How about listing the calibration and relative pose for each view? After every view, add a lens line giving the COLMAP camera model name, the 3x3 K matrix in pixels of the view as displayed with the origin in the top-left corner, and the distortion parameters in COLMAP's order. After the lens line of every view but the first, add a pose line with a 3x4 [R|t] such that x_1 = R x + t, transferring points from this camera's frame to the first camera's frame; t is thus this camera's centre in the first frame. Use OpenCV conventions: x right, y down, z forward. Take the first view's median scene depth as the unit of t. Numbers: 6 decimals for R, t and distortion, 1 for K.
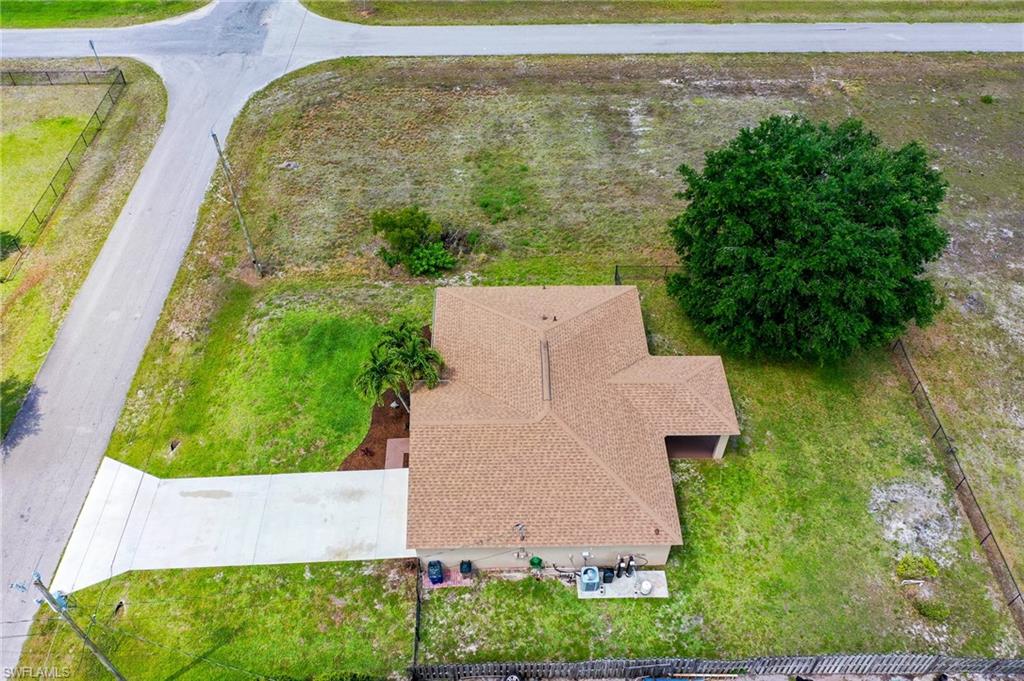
lens RADIAL K [[833.0, 0, 512.0], [0, 833.0, 340.5], [0, 0, 1]] dist [-0.001735, -0.001795]
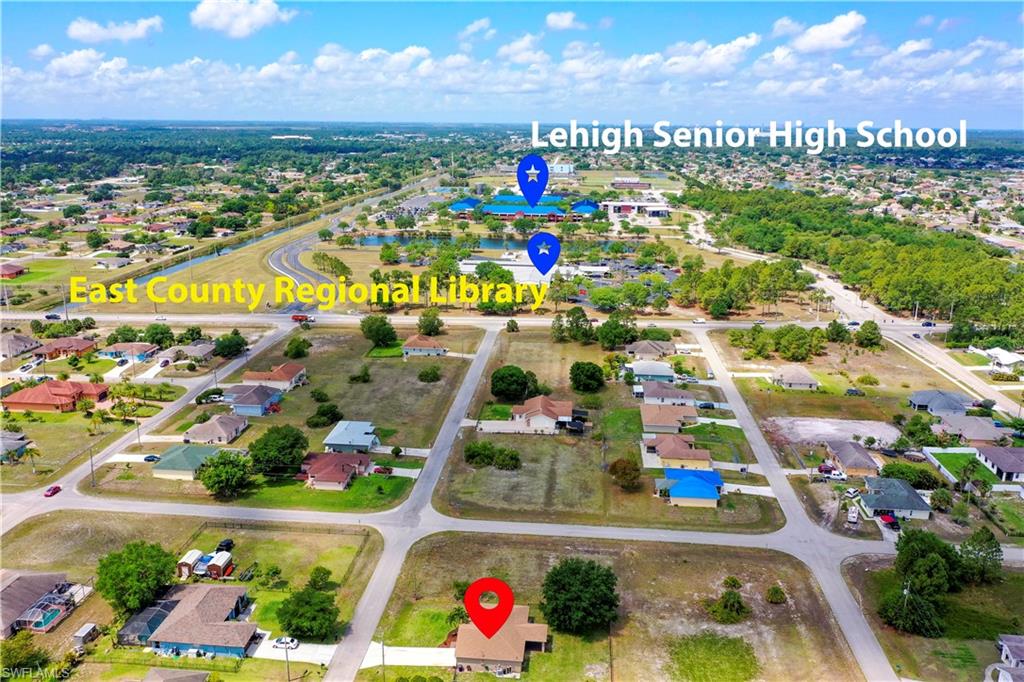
lens RADIAL K [[833.0, 0, 512.0], [0, 833.0, 341.0], [0, 0, 1]] dist [-0.001735, -0.001795]
pose [[0.994292, 0.037390, -0.099925, 0.307378], [-0.083093, 0.858855, -0.505434, 0.588326], [0.066923, 0.510852, 0.857060, -1.984723]]
